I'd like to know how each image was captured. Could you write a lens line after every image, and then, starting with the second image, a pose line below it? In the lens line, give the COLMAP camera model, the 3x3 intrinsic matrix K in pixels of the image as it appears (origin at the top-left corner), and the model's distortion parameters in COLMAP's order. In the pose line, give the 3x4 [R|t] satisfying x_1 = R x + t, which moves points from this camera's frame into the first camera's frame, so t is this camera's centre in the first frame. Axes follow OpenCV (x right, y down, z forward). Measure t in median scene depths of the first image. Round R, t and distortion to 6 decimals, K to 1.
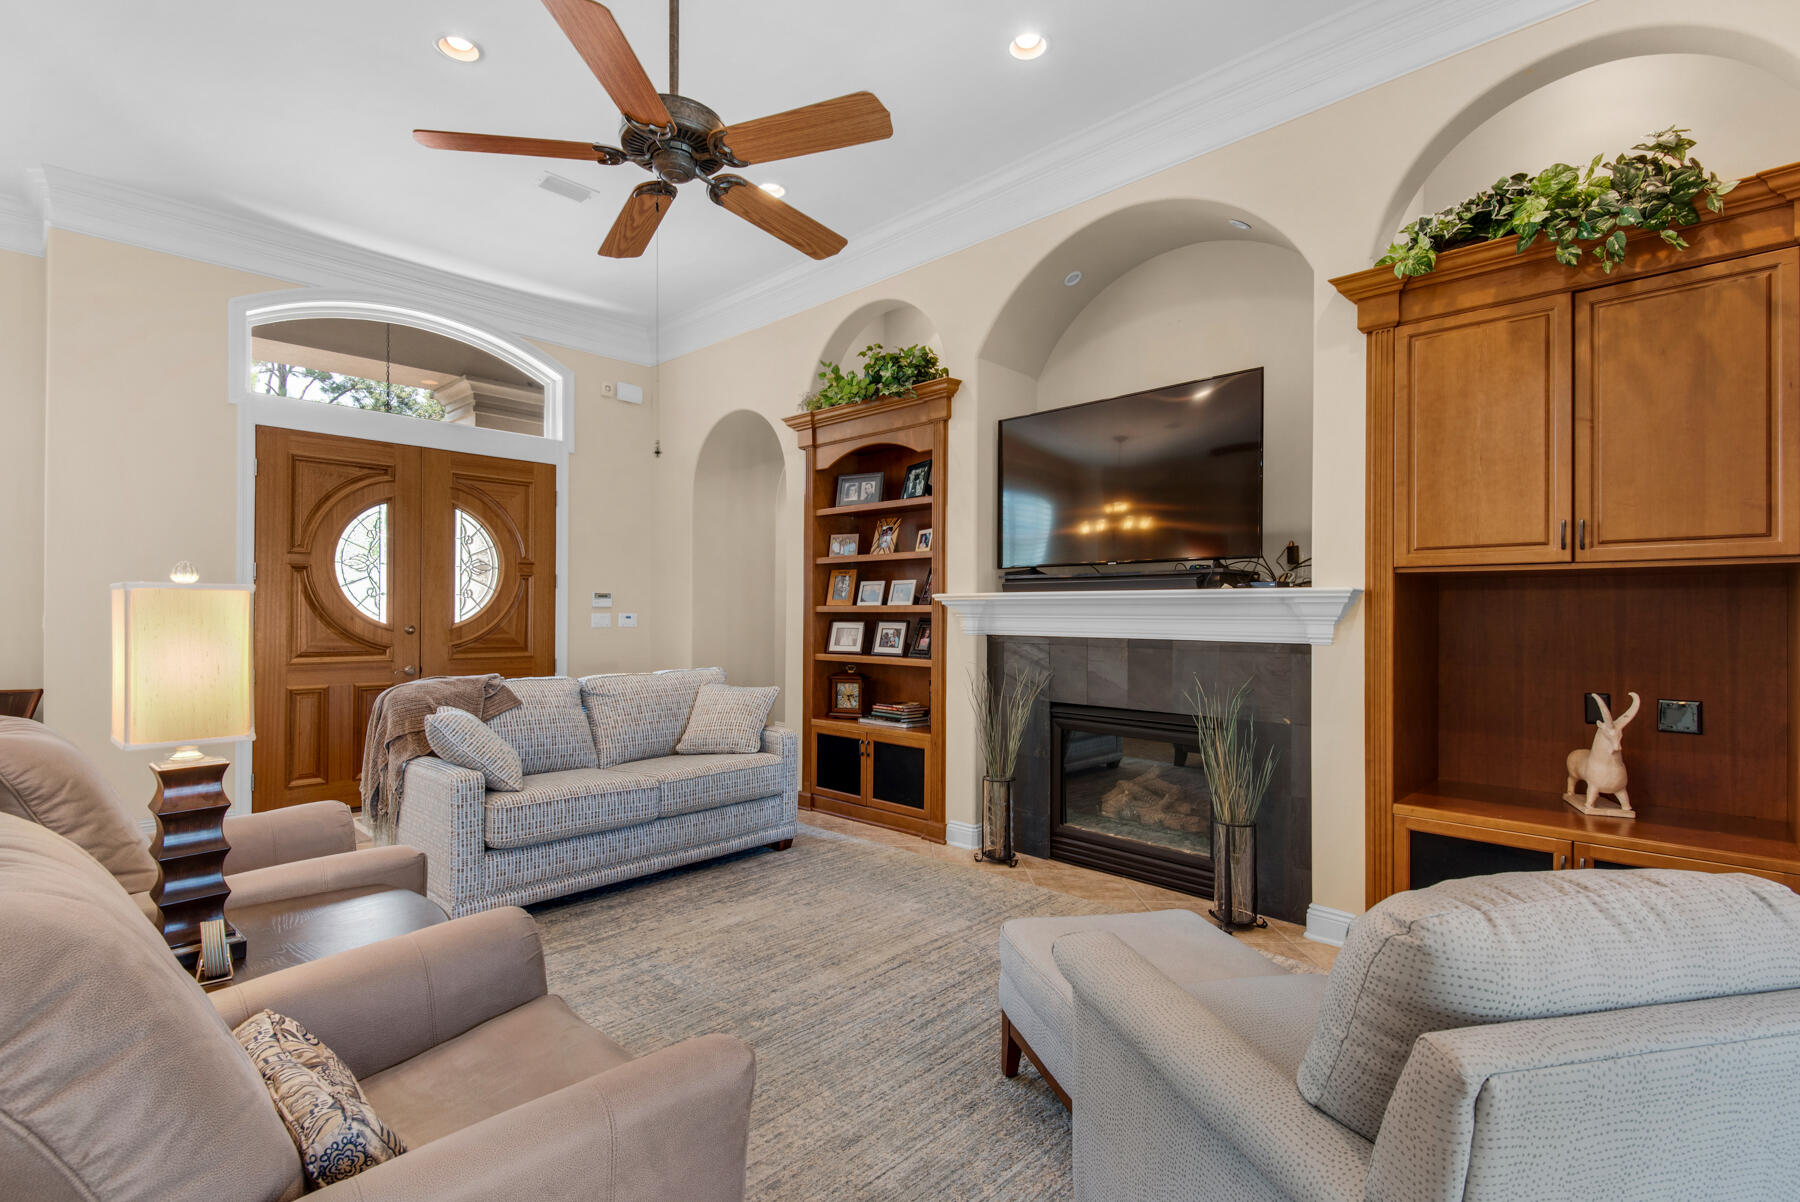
lens RADIAL K [[839.6, 0, 893.0], [0, 839.6, 608.2], [0, 0, 1]] dist [0.019913, -0.006105]
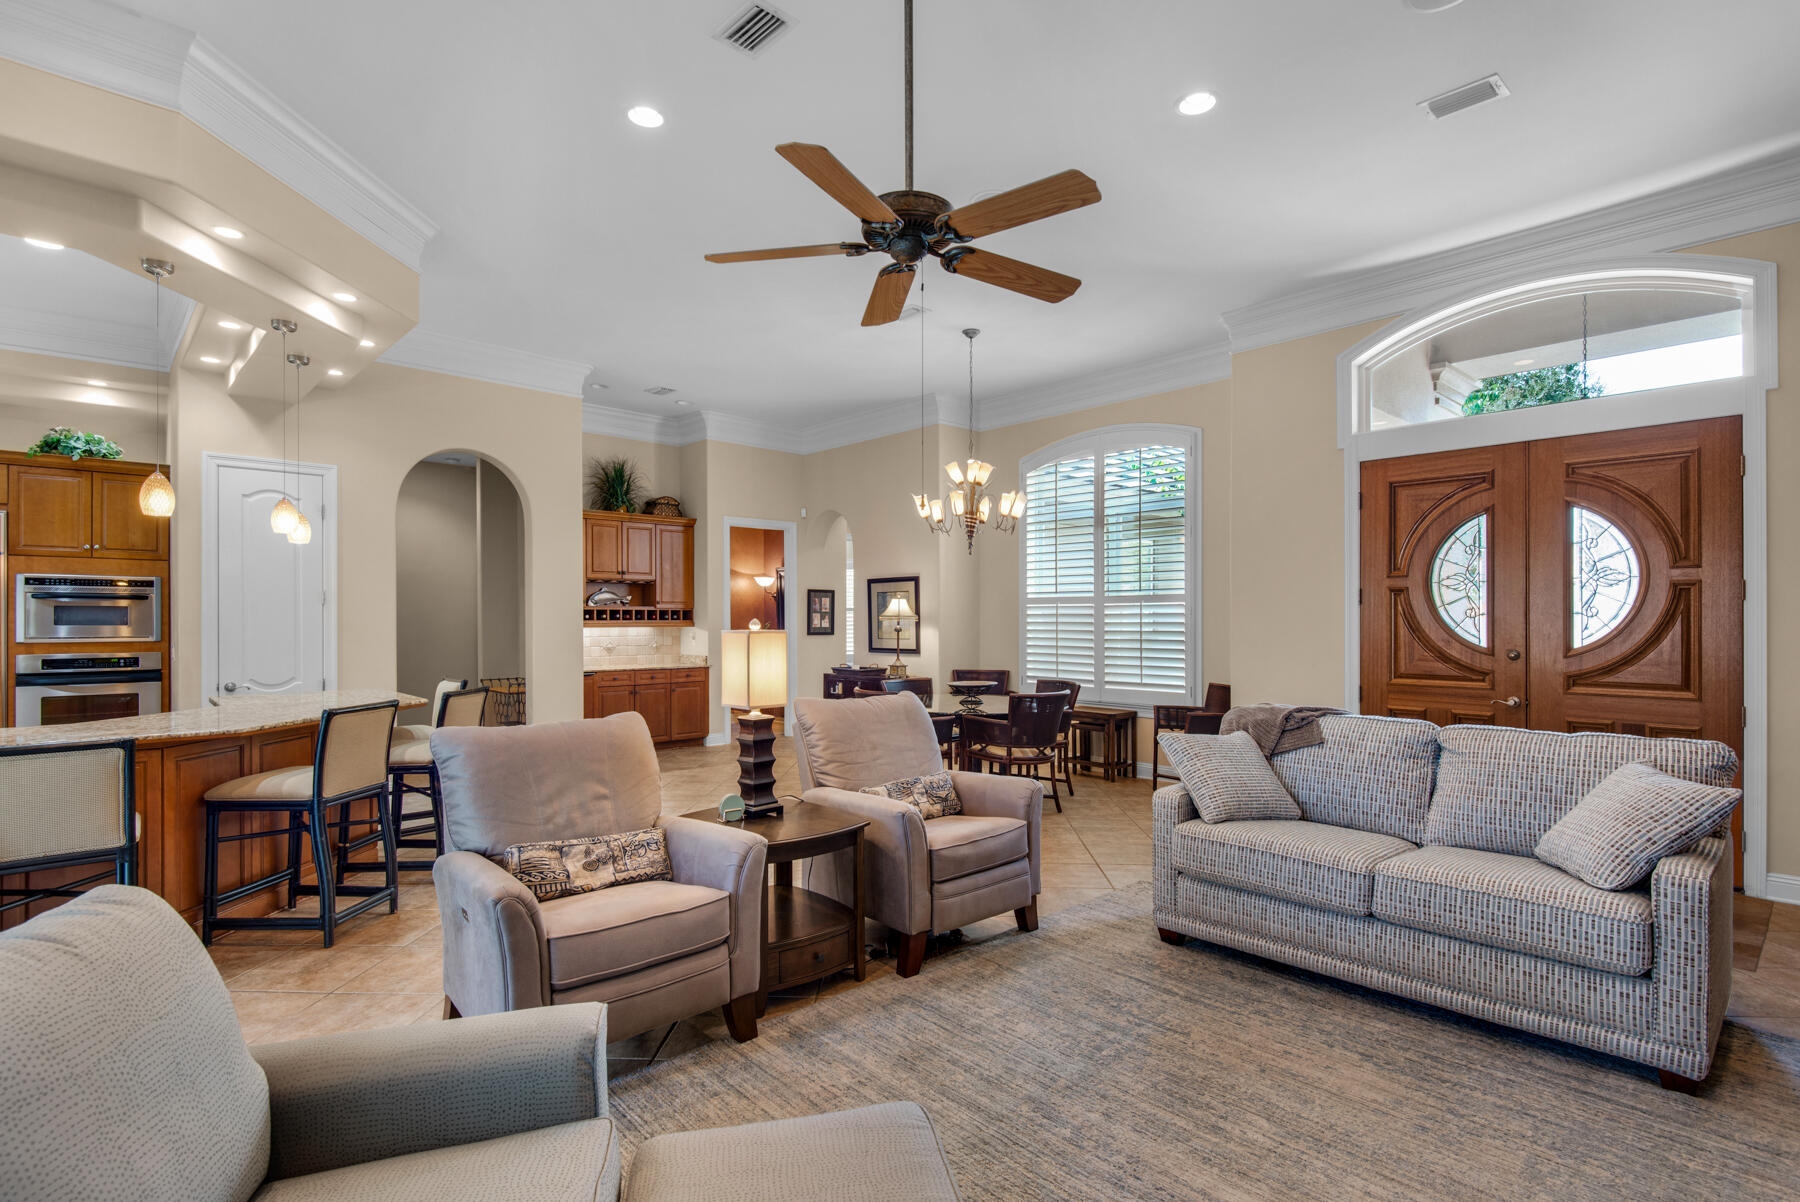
lens RADIAL K [[858.5, 0, 891.2], [0, 858.5, 613.2], [0, 0, 1]] dist [-0.007280, -0.005879]
pose [[-0.068296, -0.010844, -0.997606, 0.383573], [0.006293, 0.999916, -0.011300, -0.013064], [0.997645, -0.007049, -0.068222, 0.463012]]
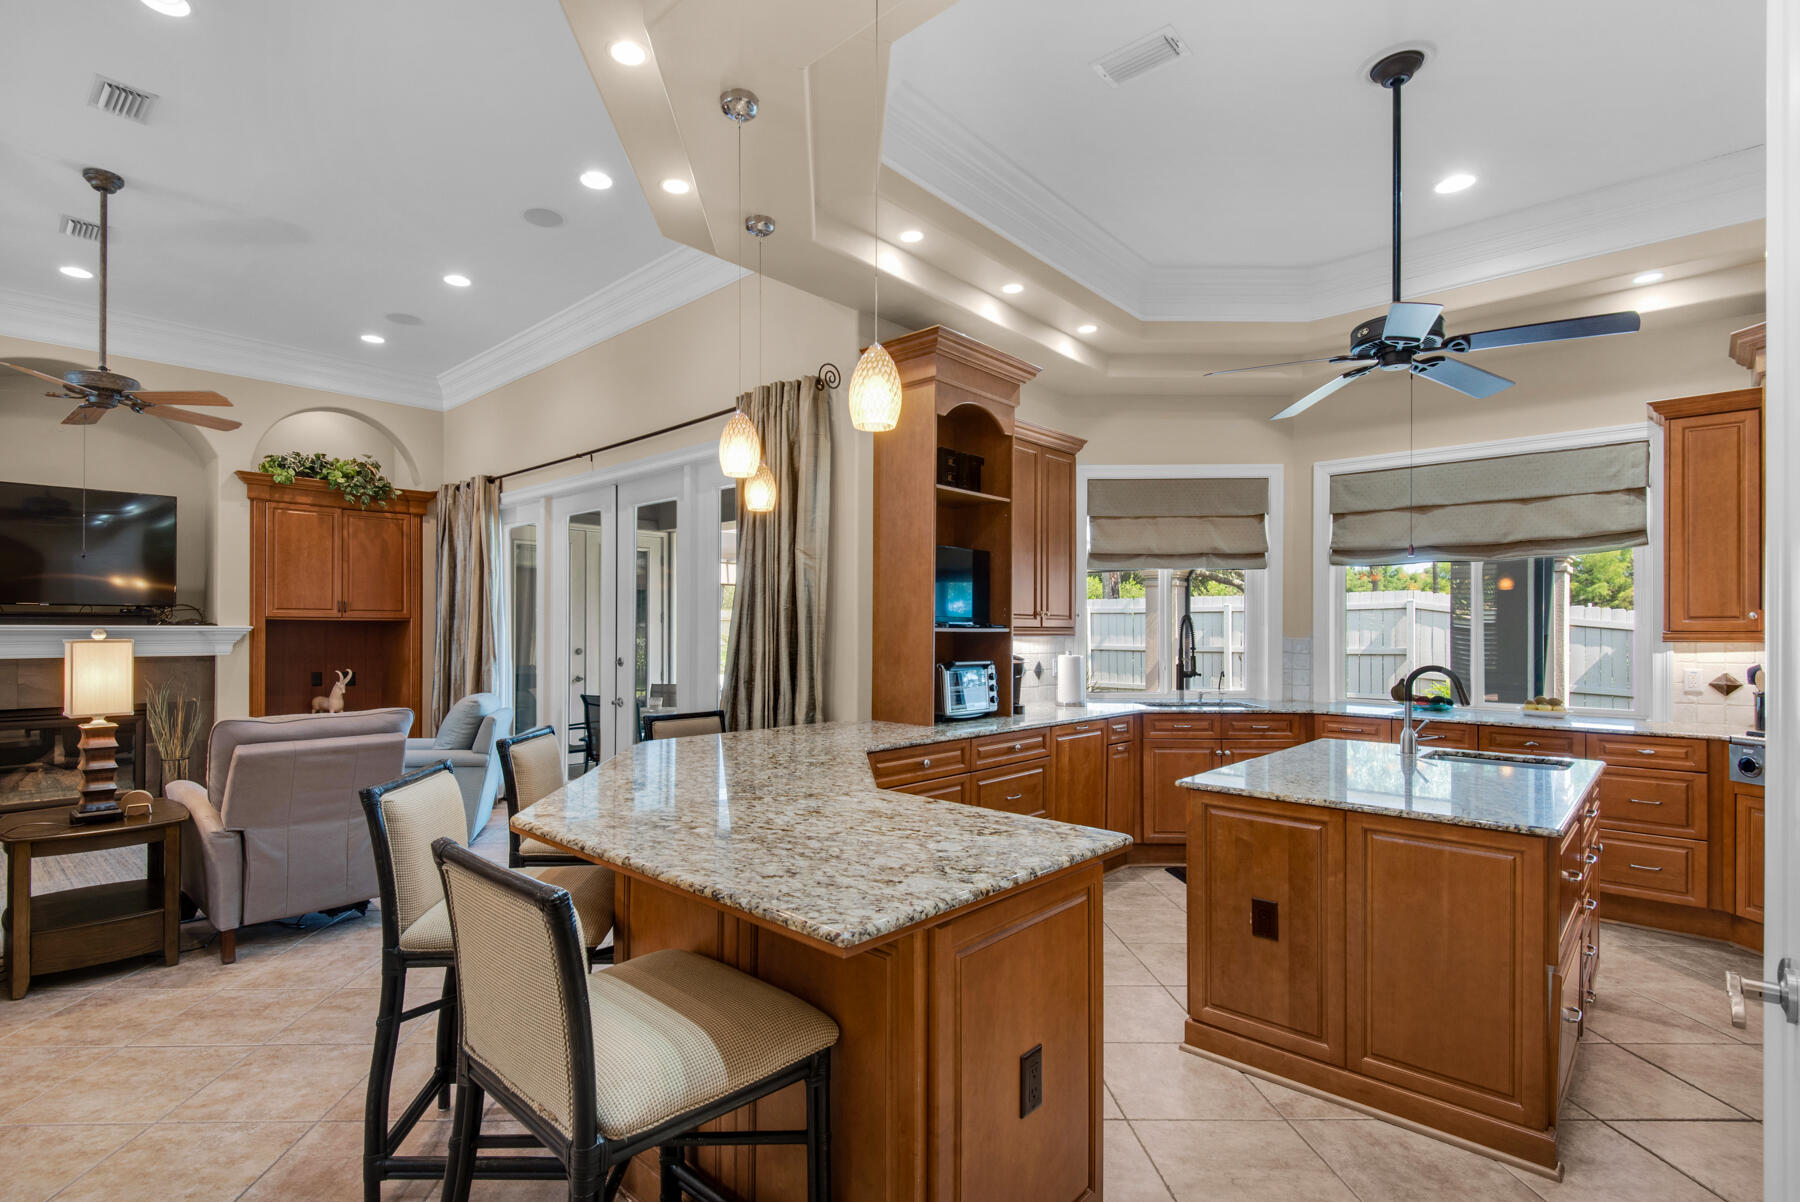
lens RADIAL K [[839.6, 0, 845.5], [0, 839.6, 623.7], [0, 0, 1]] dist [0.019913, -0.006105]
pose [[0.005208, 0.001702, 0.999985, -0.903614], [-0.008005, 0.999967, -0.001661, -0.023845], [-0.999954, -0.007996, 0.005222, -0.266940]]
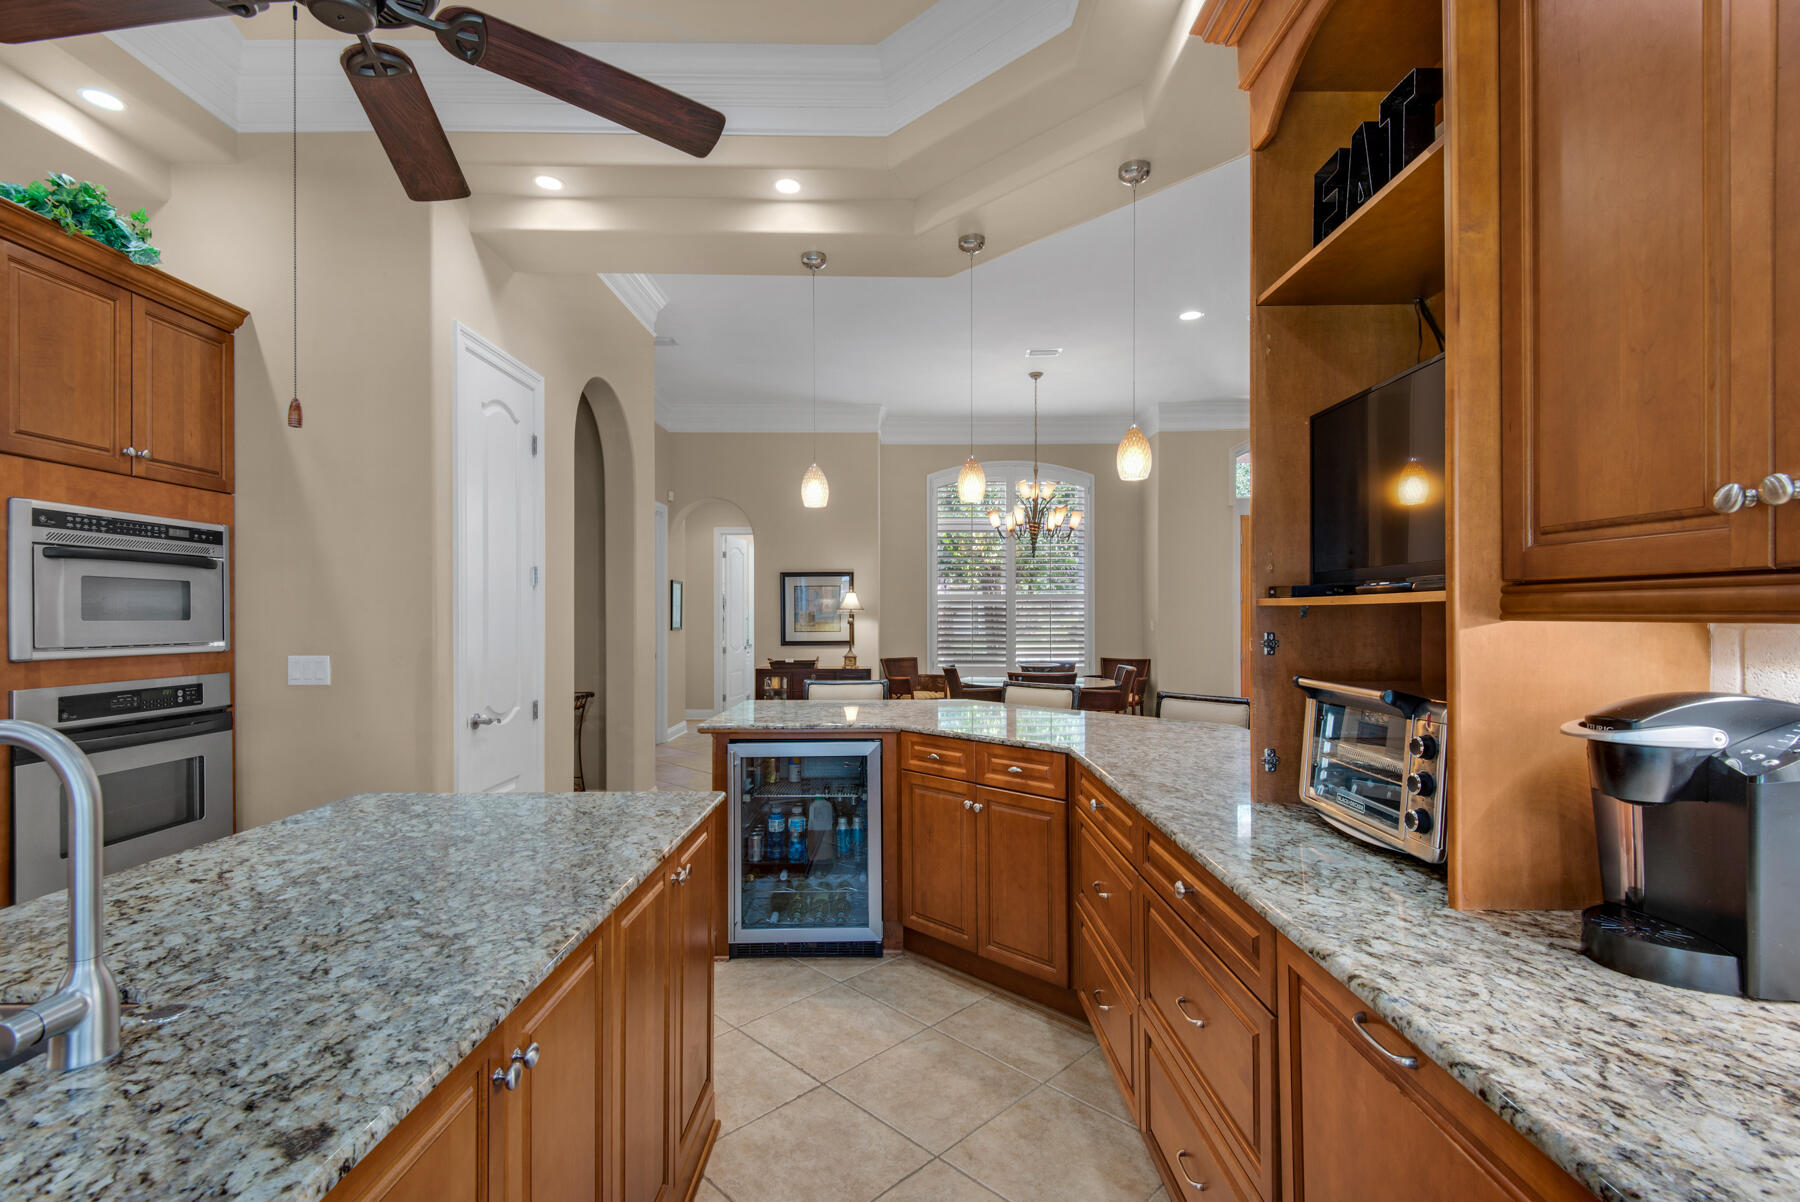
lens RADIAL K [[839.6, 0, 895.0], [0, 839.6, 604.9], [0, 0, 1]] dist [0.019913, -0.006105]
pose [[0.691500, -0.013913, -0.722242, 0.034151], [0.008543, 0.999902, -0.011083, -0.016082], [0.722326, 0.001494, 0.691551, -0.717758]]
